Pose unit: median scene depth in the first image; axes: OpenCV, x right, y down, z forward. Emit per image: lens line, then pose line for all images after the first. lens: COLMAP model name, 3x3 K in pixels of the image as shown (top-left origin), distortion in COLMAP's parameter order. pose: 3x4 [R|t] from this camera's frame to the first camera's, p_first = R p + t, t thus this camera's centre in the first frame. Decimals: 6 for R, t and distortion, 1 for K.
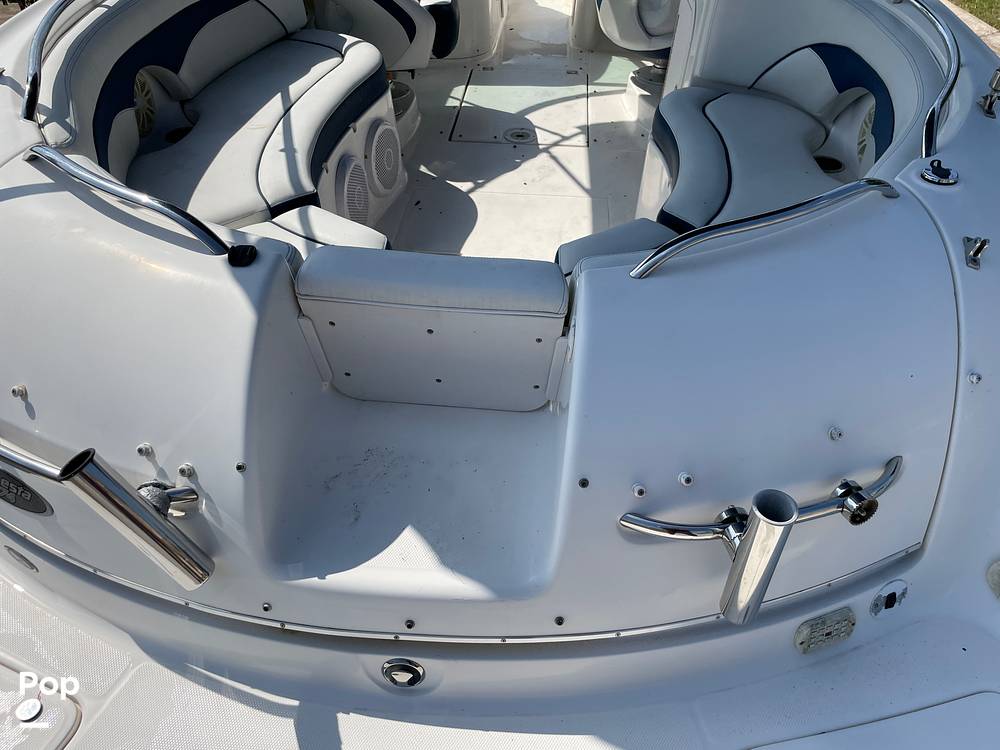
lens RADIAL K [[763.3, 0, 509.5], [0, 763.3, 364.4], [0, 0, 1]] dist [0.078512, -0.113446]
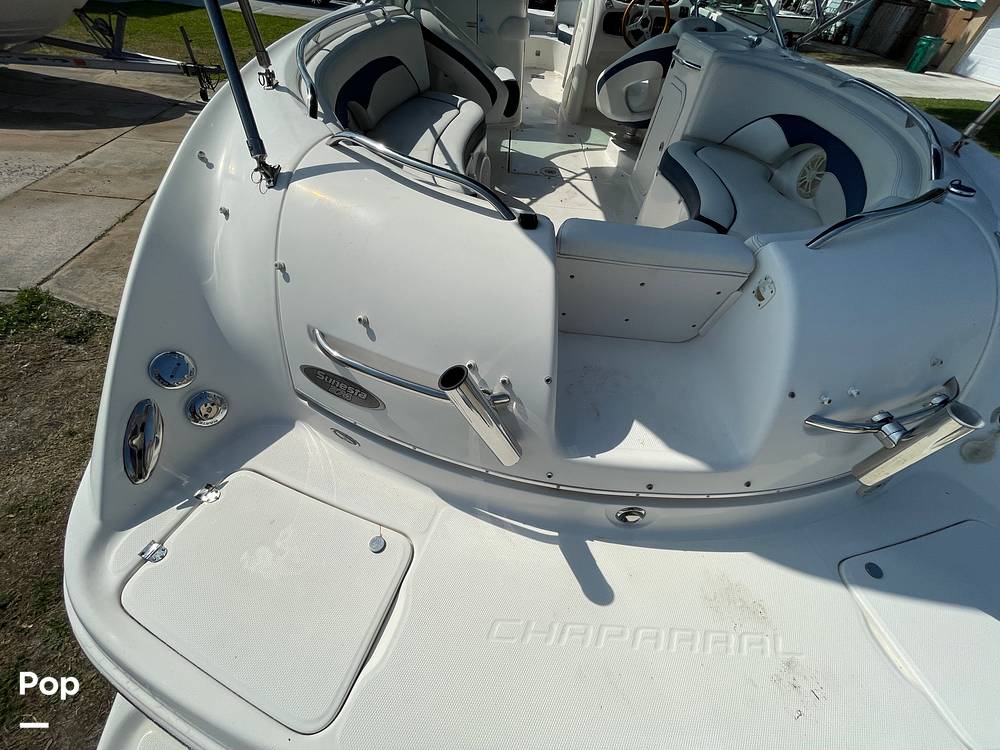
lens RADIAL K [[405.4, 0, 500.8], [0, 405.4, 371.8], [0, 0, 1]] dist [-0.003160, 0.000605]
pose [[0.996916, 0.014688, 0.077091, -0.387804], [-0.025342, 0.989953, 0.139109, 0.017662], [-0.074273, -0.140633, 0.987272, 0.239892]]
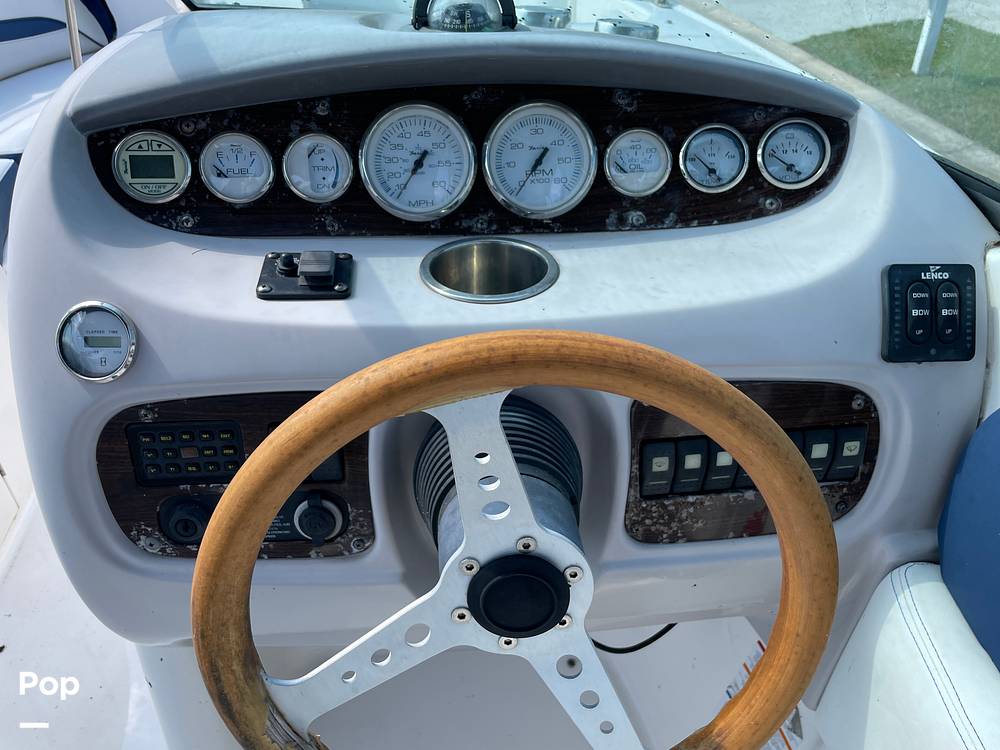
lens RADIAL K [[763.3, 0, 499.3], [0, 763.3, 379.6], [0, 0, 1]] dist [0.078512, -0.113446]
pose [[0.986559, -0.104506, 0.125617, 0.540453], [0.108499, 0.993773, -0.025354, -1.739428], [-0.122185, 0.038643, 0.991755, 2.399637]]
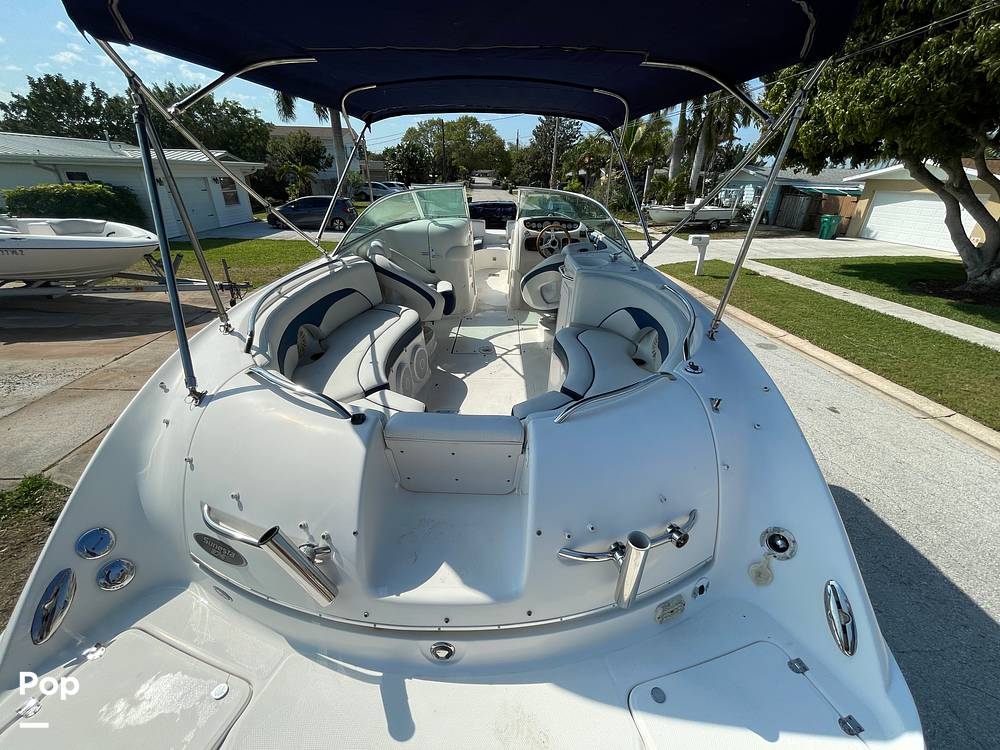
lens RADIAL K [[405.4, 0, 501.1], [0, 405.4, 372.6], [0, 0, 1]] dist [-0.003160, 0.000605]
pose [[0.997854, -0.028075, 0.059155, -0.034866], [0.040576, 0.974175, -0.222121, -0.009930], [-0.051391, 0.224044, 0.973223, -0.047777]]
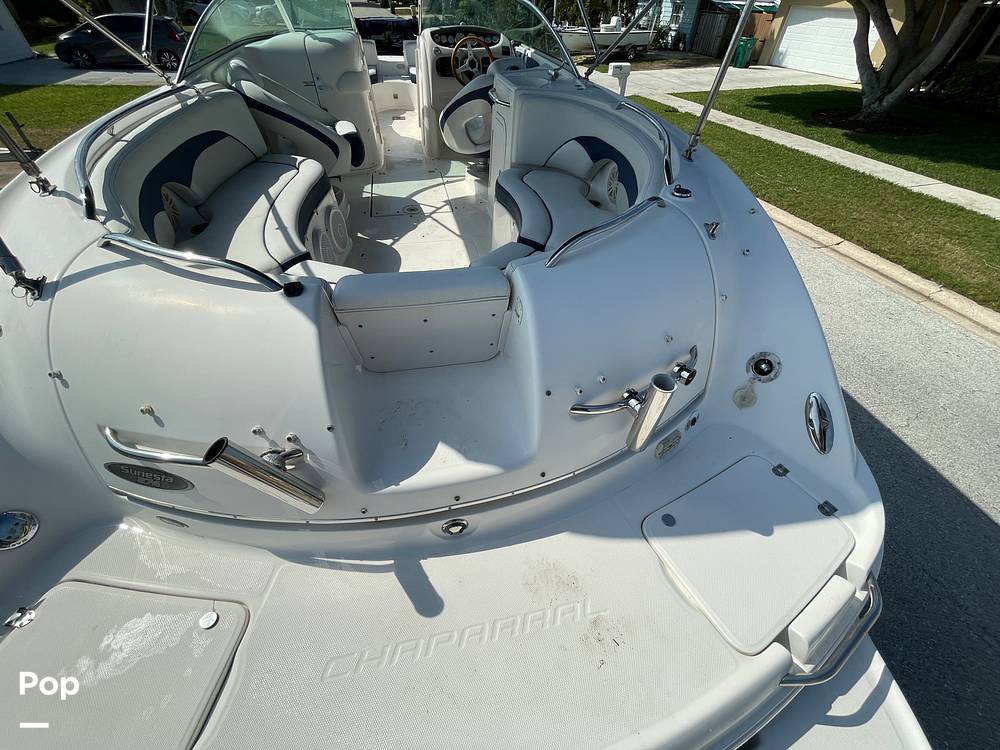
lens RADIAL K [[405.4, 0, 500.6], [0, 405.4, 371.9], [0, 0, 1]] dist [-0.003160, 0.000605]
pose [[0.959515, -0.188654, 0.209141, -0.139106], [0.170878, 0.980184, 0.100200, 0.003284], [-0.223899, -0.060406, 0.972738, 0.131224]]
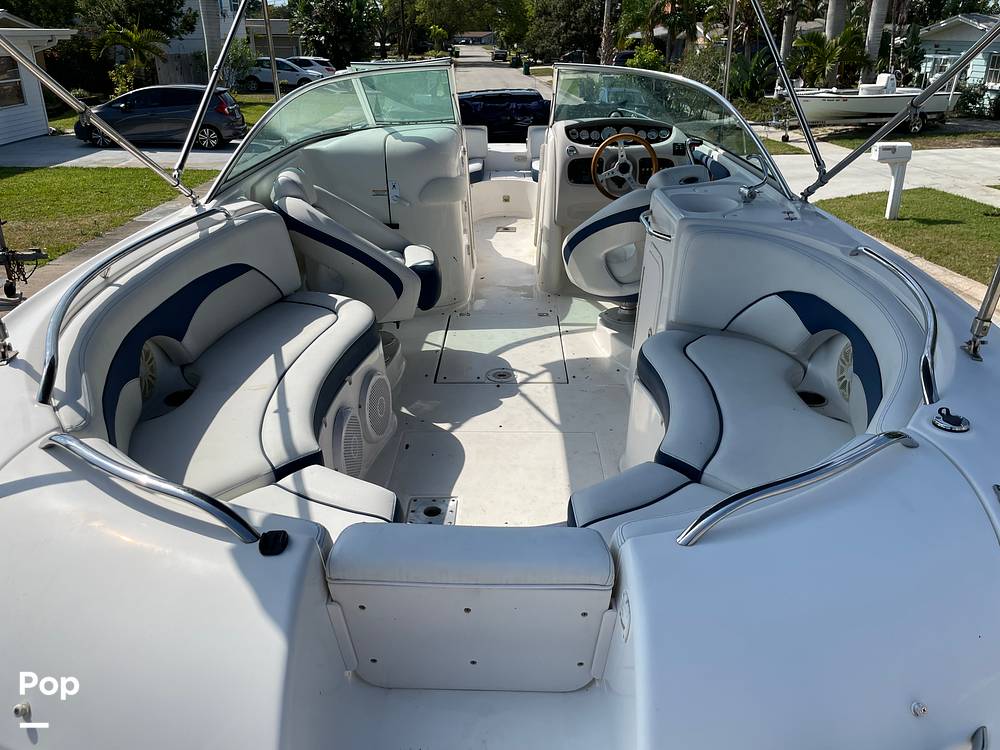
lens RADIAL K [[763.3, 0, 502.4], [0, 763.3, 367.4], [0, 0, 1]] dist [0.078512, -0.113446]
pose [[0.998015, -0.041784, 0.047122, -0.086297], [0.053131, 0.960340, -0.273722, -0.063948], [-0.033816, 0.275682, 0.960654, 0.007441]]
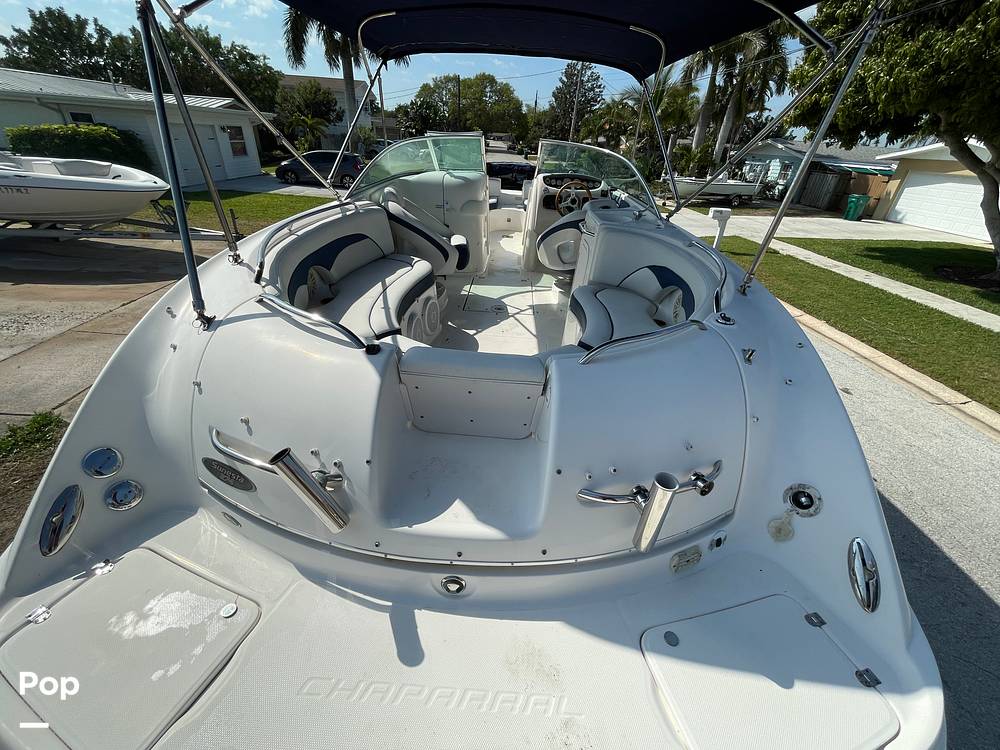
lens RADIAL K [[405.4, 0, 501.1], [0, 405.4, 372.6], [0, 0, 1]] dist [-0.003160, 0.000605]
pose [[0.998722, 0.017568, 0.047396, -0.070081], [-0.010044, 0.987933, -0.154553, 0.056567], [-0.049539, 0.153880, 0.986847, 0.015228]]
